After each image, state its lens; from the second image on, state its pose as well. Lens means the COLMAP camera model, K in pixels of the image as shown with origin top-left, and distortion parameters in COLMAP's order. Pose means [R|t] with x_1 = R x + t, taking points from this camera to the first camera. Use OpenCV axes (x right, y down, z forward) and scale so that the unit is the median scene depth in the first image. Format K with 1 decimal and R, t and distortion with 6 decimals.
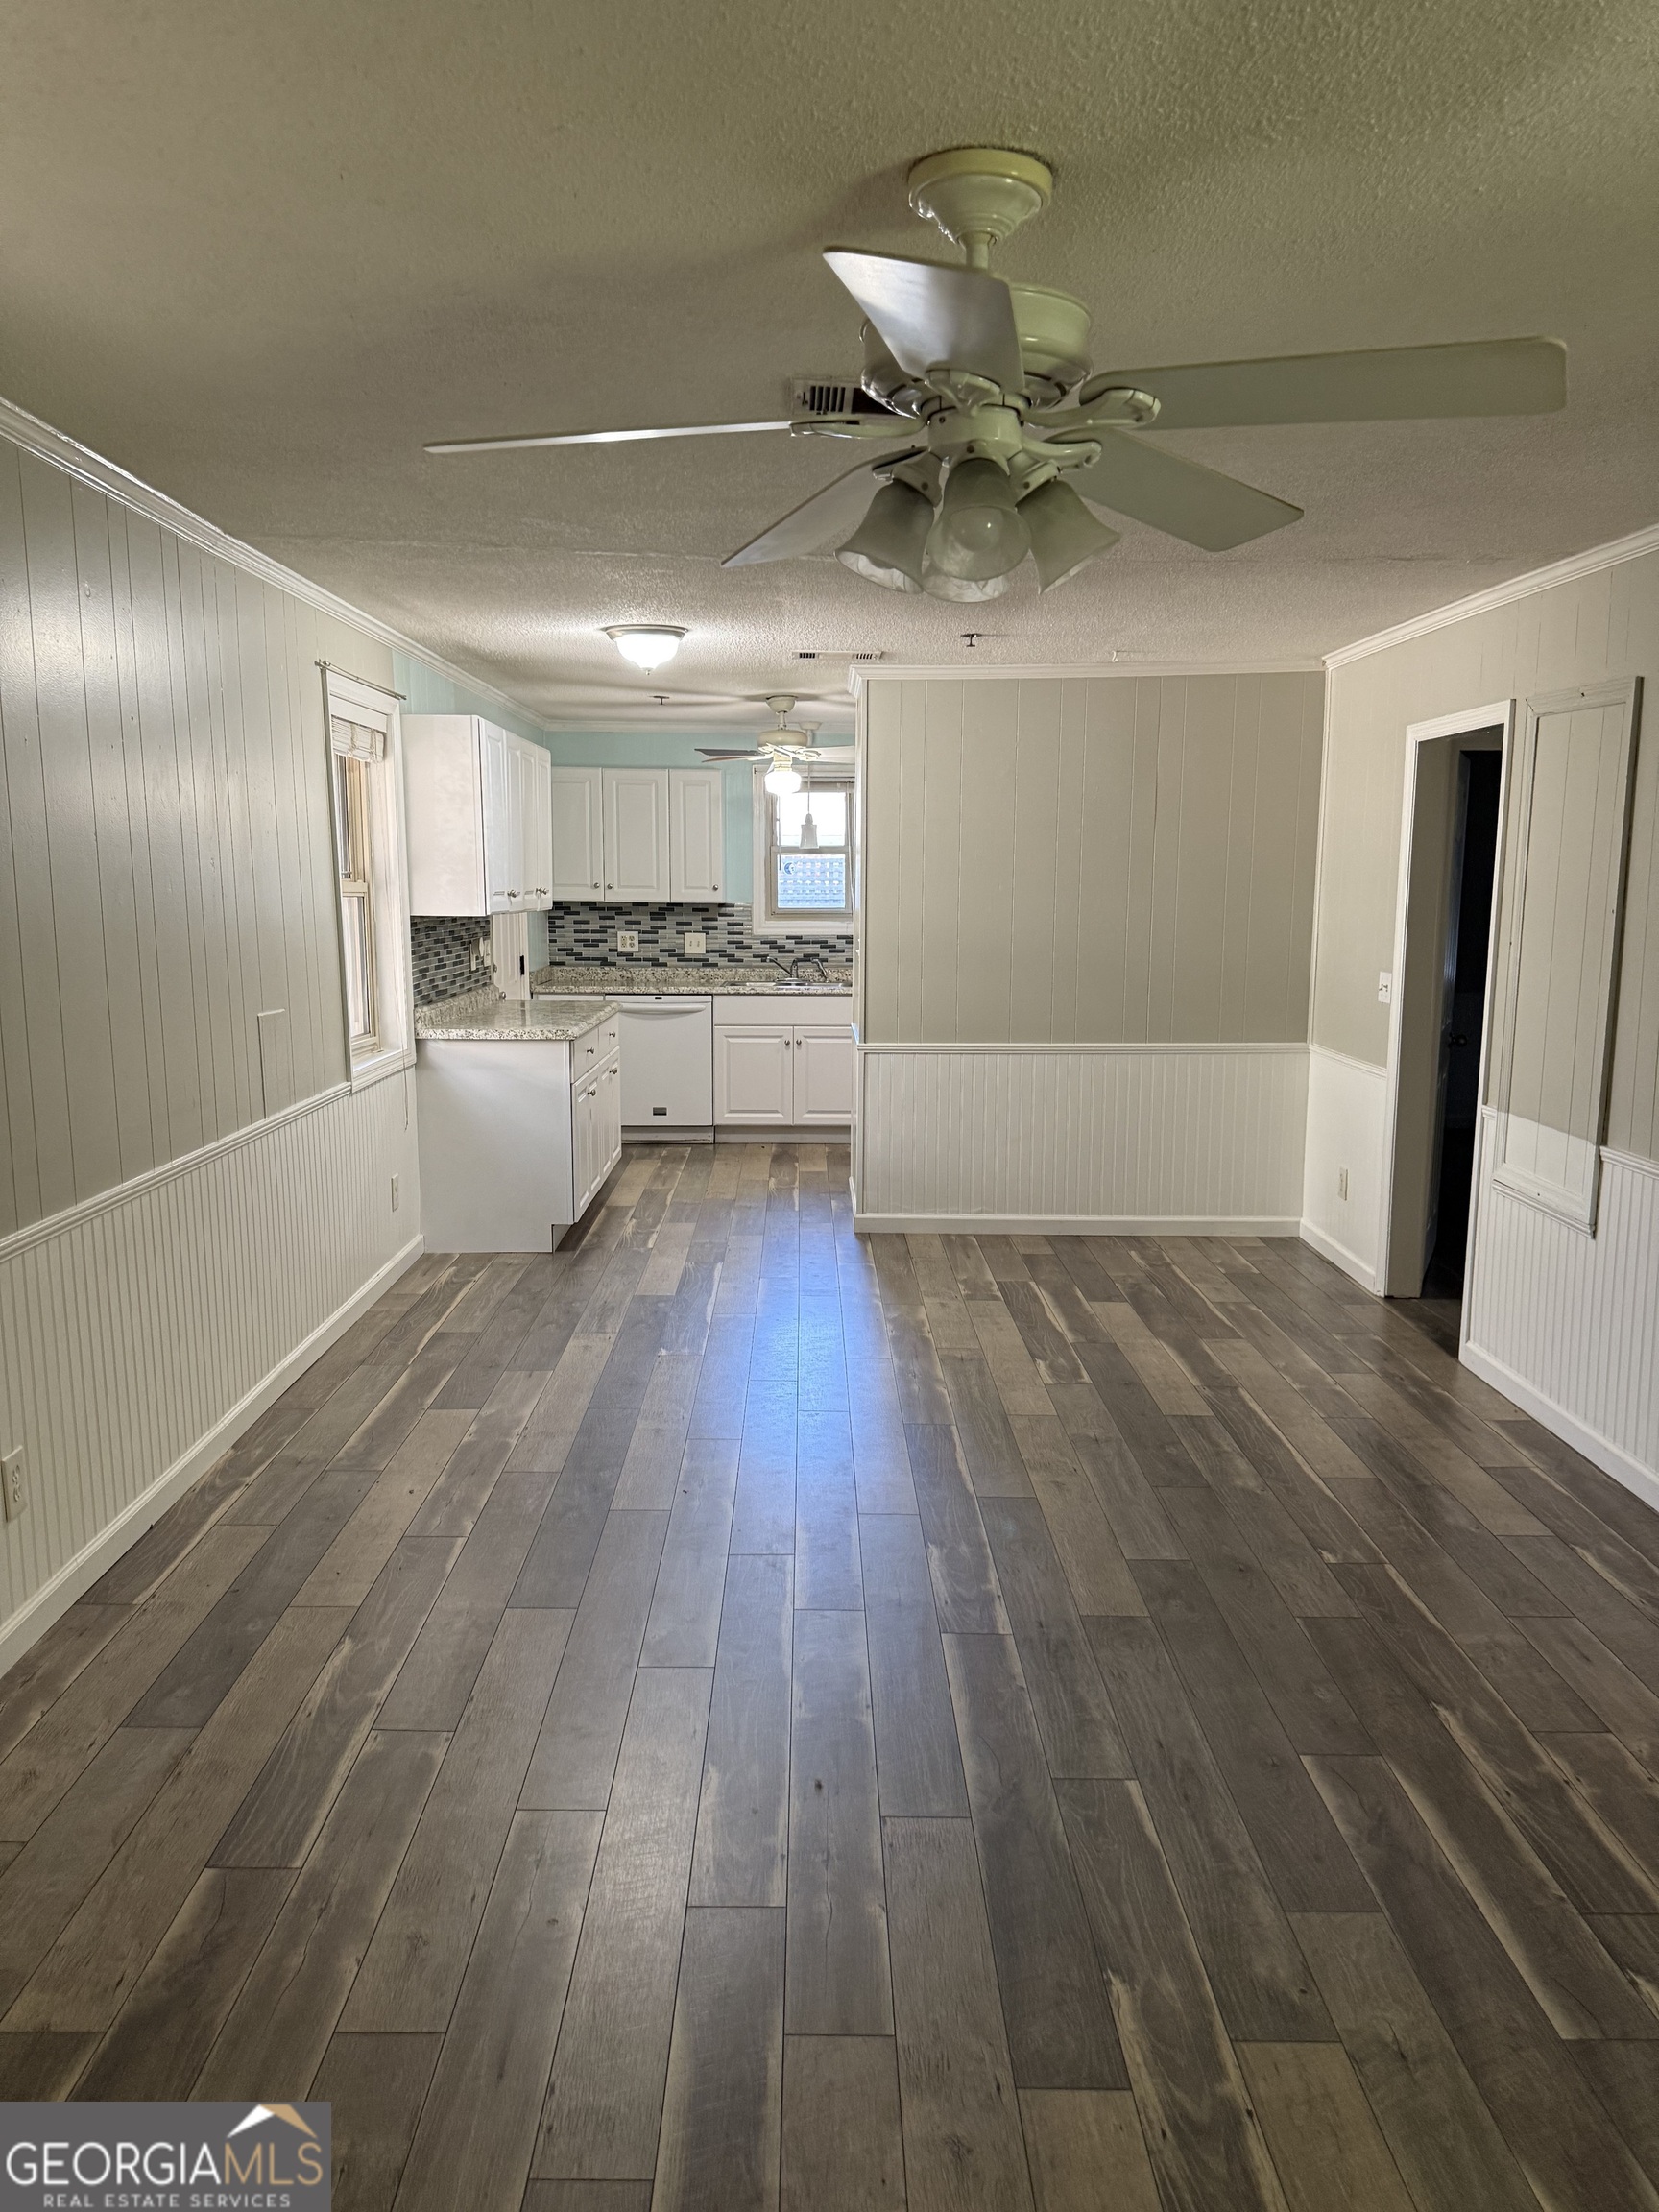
lens RADIAL K [[1563.0, 0, 829.5], [0, 1563.0, 1106.0], [0, 0, 1]] dist [-0.003496, -0.002842]
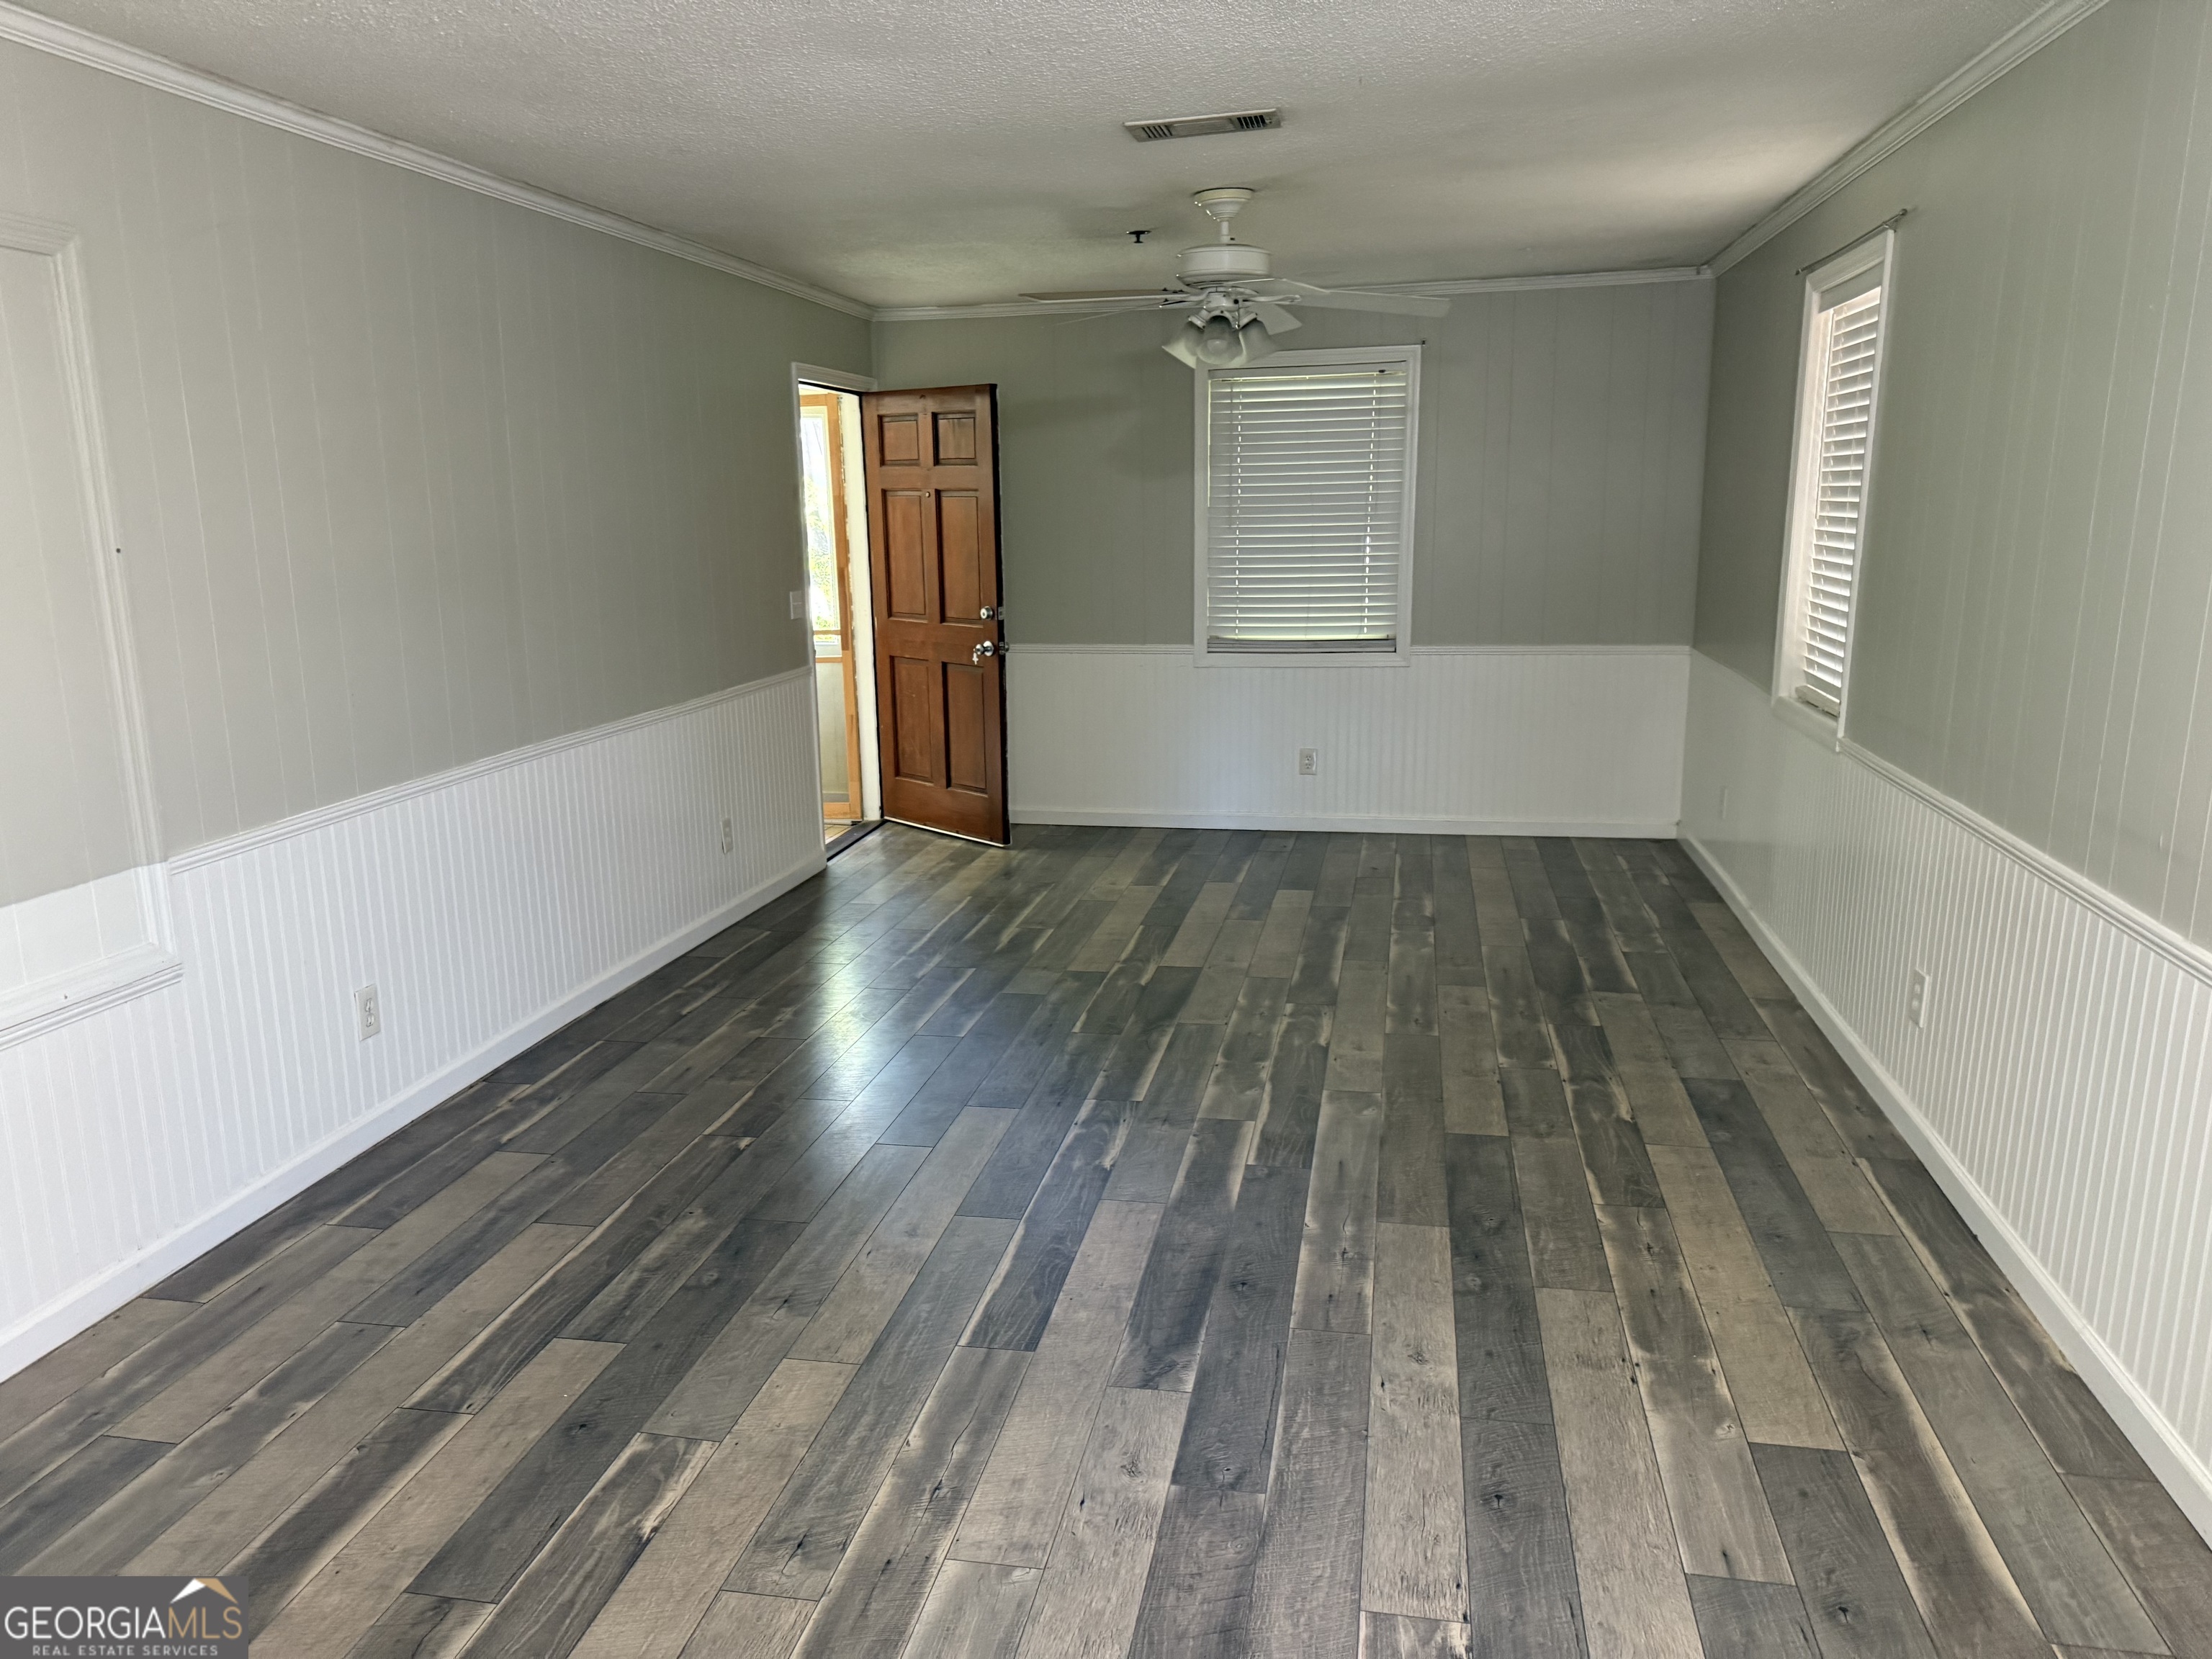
lens RADIAL K [[1563.0, 0, 1106.0], [0, 1563.0, 829.5], [0, 0, 1]] dist [-0.003496, -0.002842]
pose [[-0.979714, -0.032285, 0.197783, -0.108796], [0.040449, 0.934768, 0.352948, -0.239695], [-0.196276, 0.353788, -0.914500, 1.607674]]
